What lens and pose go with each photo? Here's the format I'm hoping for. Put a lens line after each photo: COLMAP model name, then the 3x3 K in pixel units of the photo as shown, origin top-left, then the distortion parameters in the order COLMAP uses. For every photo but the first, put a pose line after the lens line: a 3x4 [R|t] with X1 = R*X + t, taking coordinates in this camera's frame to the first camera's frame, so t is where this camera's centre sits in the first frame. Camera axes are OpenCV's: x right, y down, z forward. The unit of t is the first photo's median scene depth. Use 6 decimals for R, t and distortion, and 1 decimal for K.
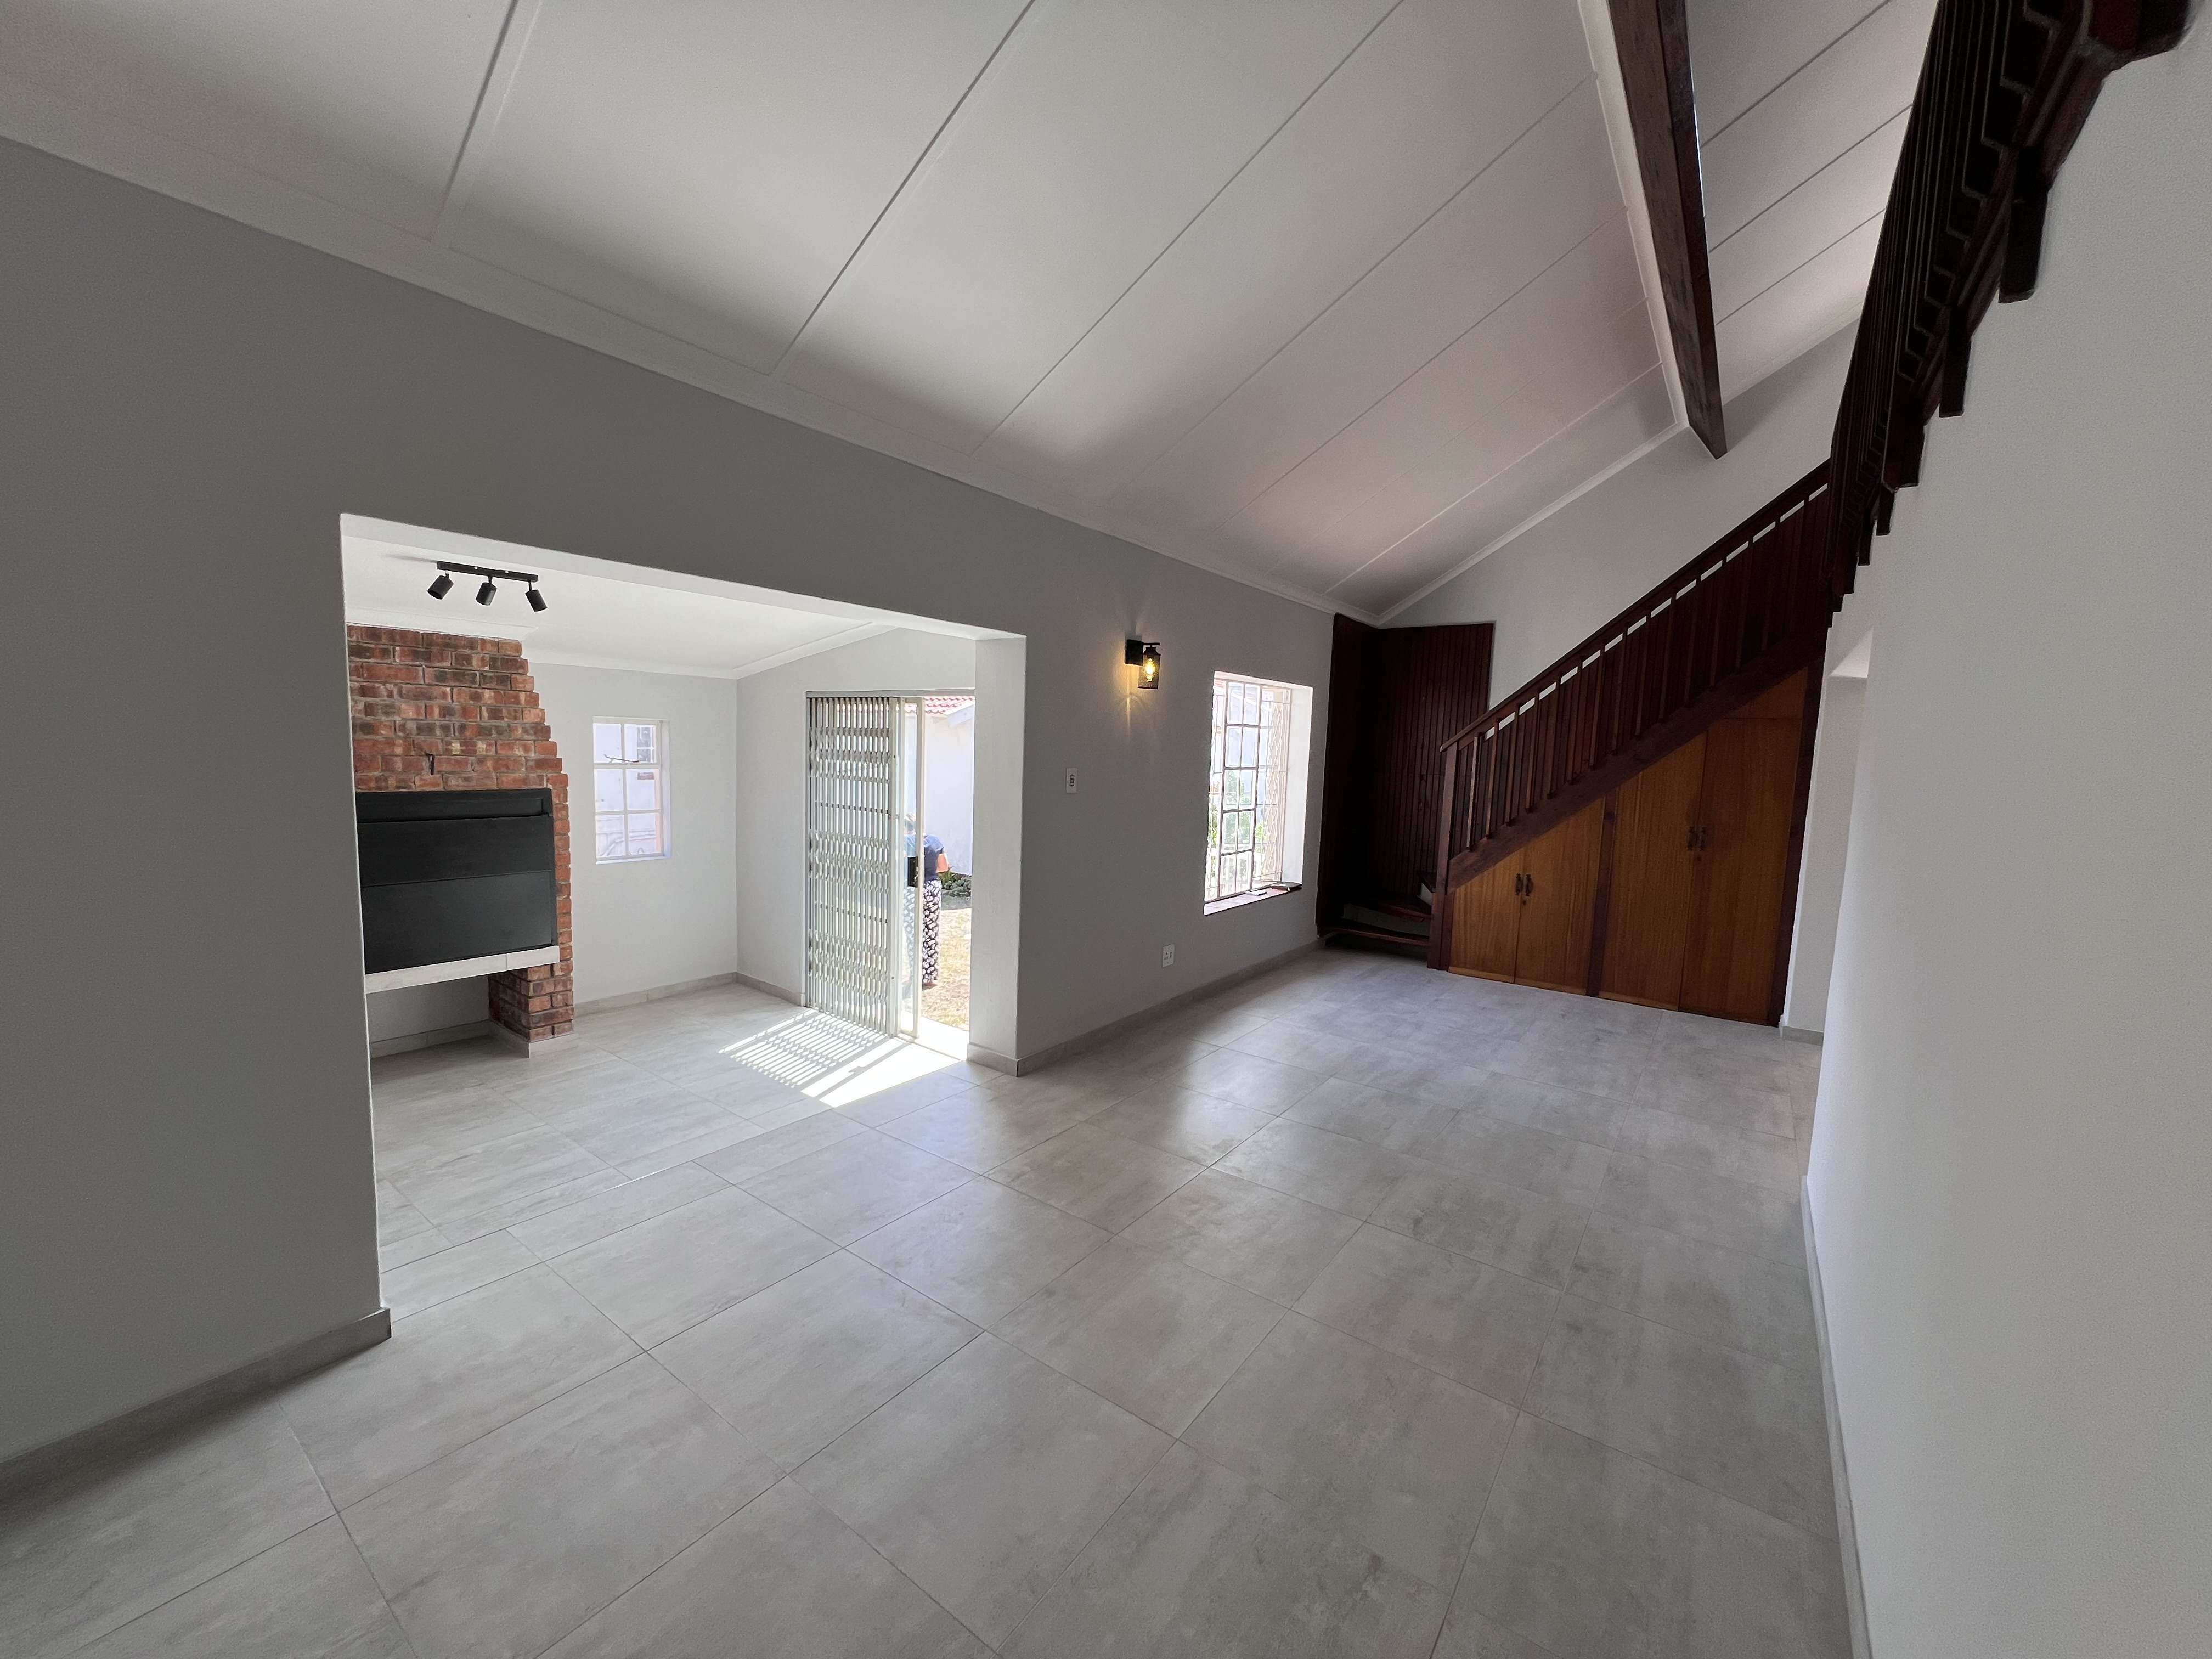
lens RADIAL K [[879.9, 0, 1104.3], [0, 879.9, 834.4], [0, 0, 1]] dist [-0.001433, 0.000338]
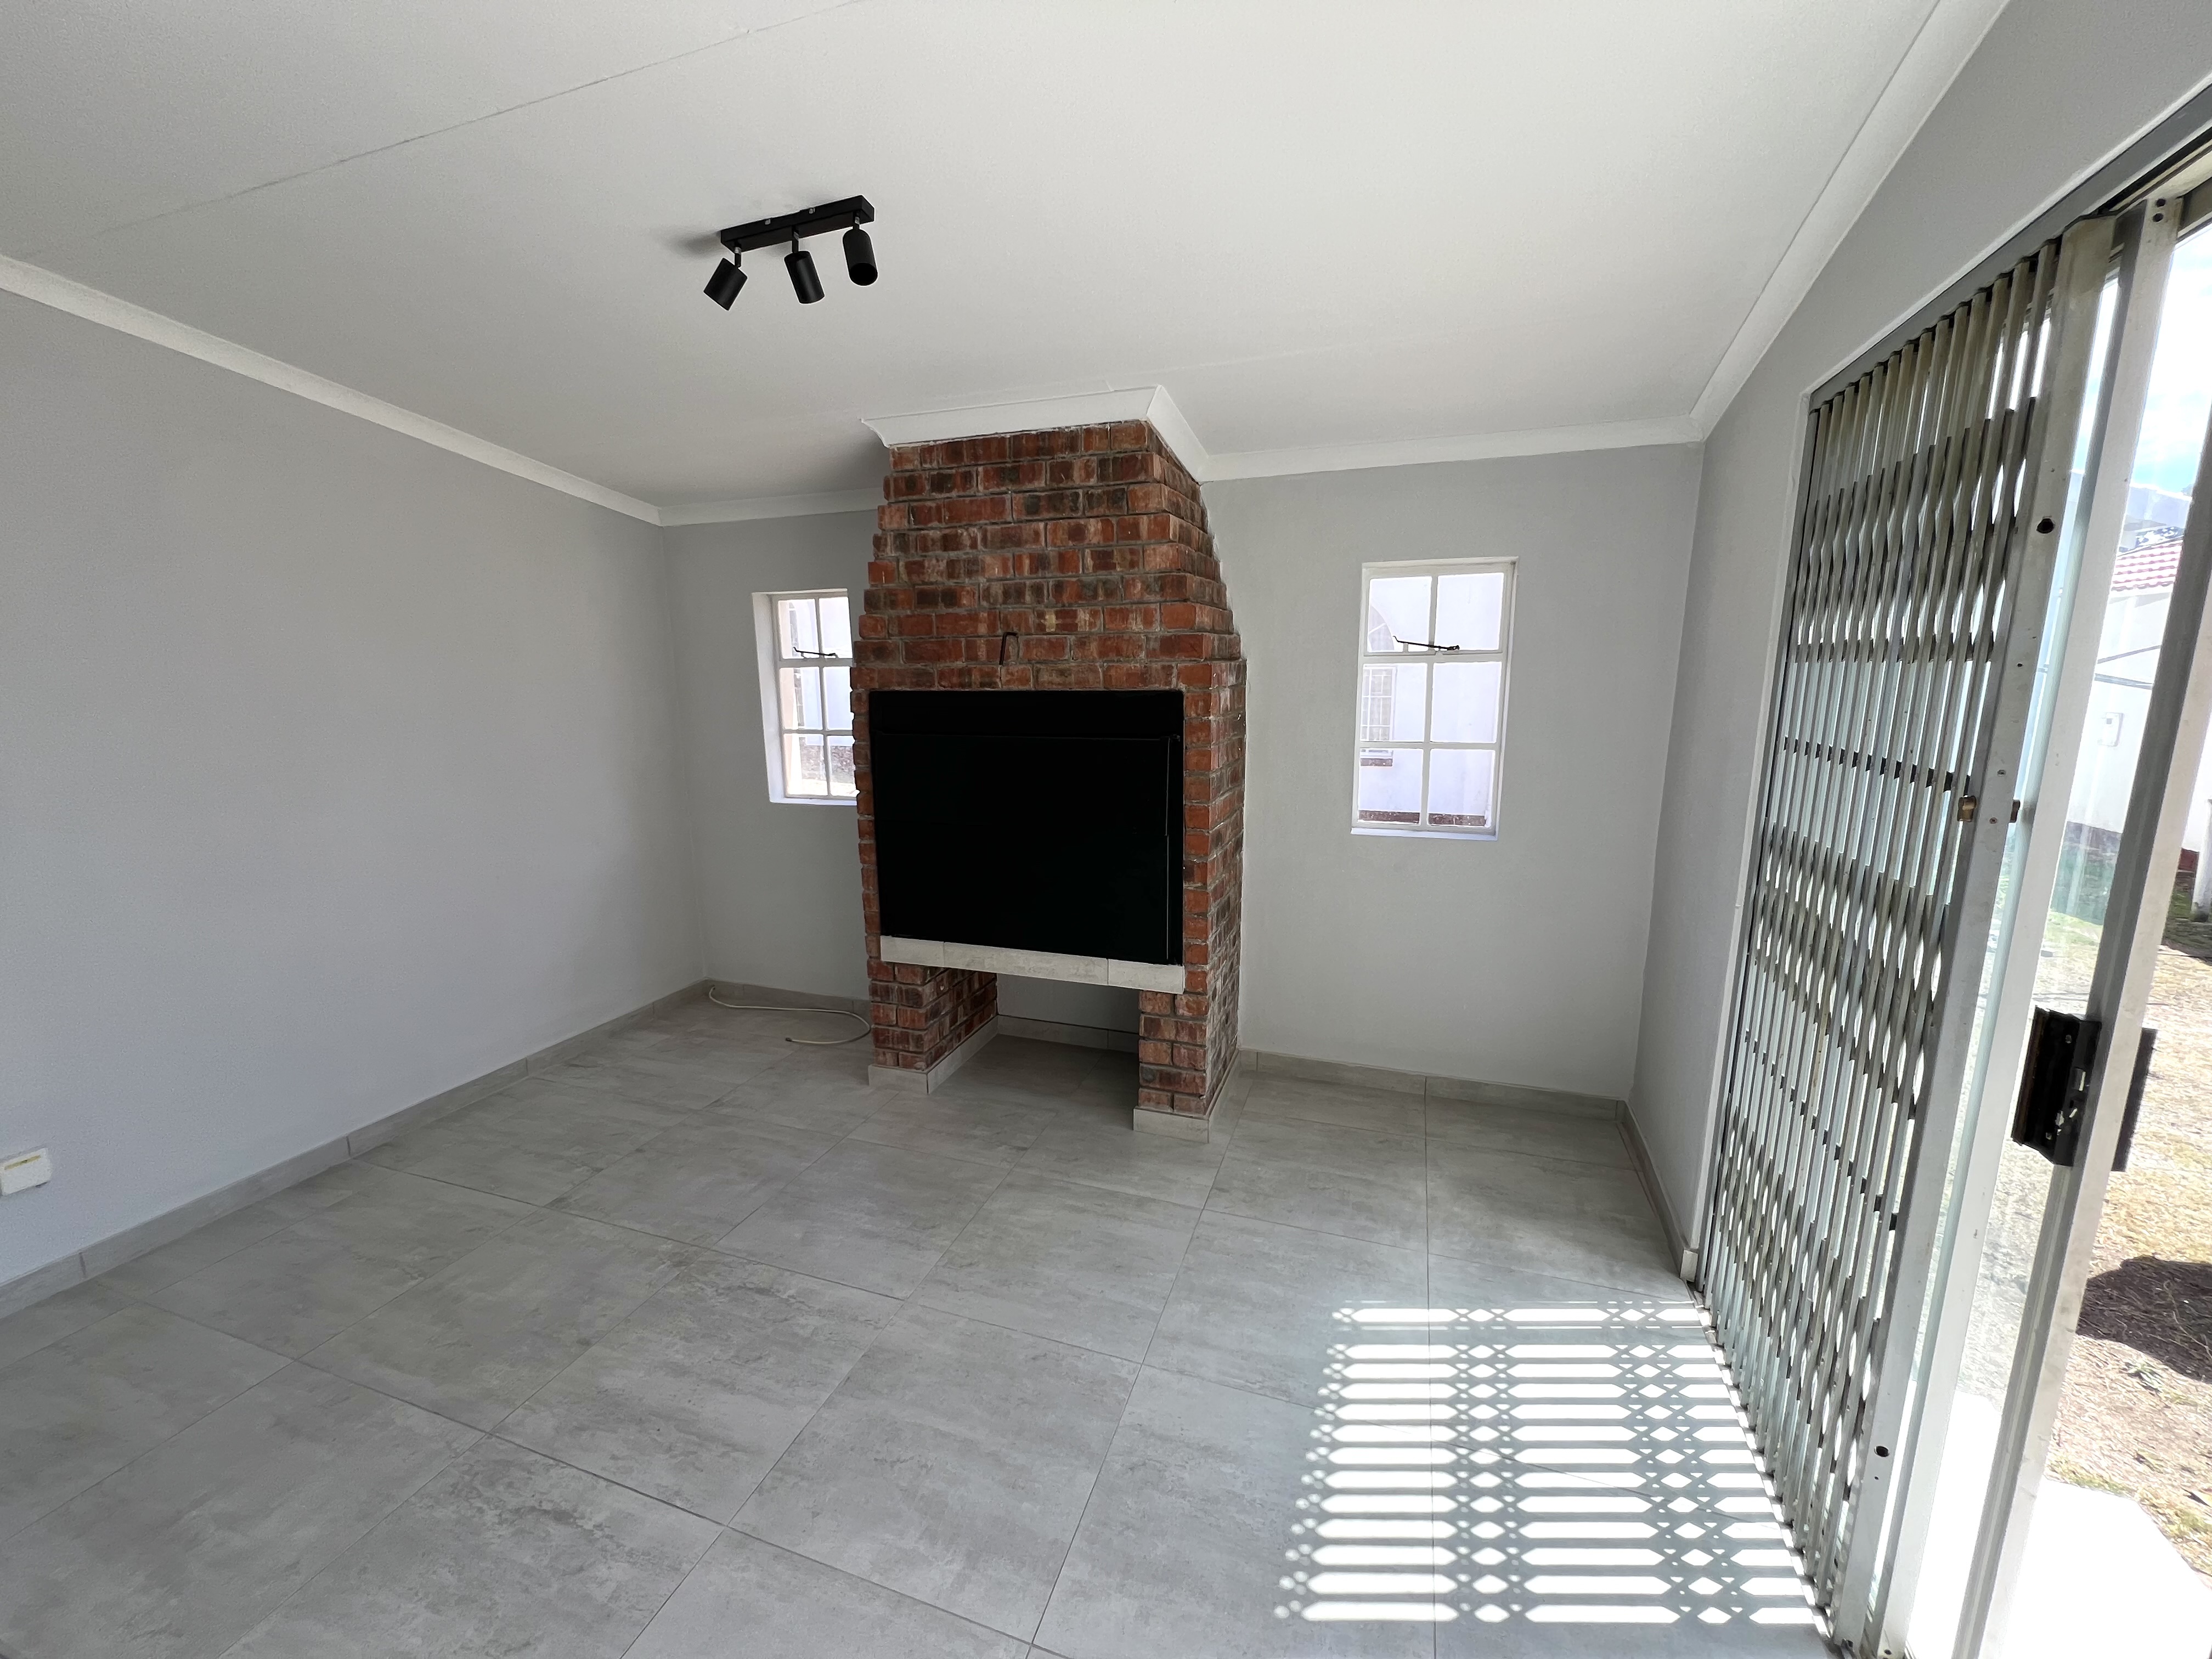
lens RADIAL K [[879.9, 0, 1104.3], [0, 879.9, 834.4], [0, 0, 1]] dist [-0.001433, 0.000338]
pose [[0.287551, 0.140013, -0.947476, -0.104799], [-0.077878, 0.989399, 0.122572, -0.026461], [0.954594, 0.038542, 0.295406, 0.799695]]
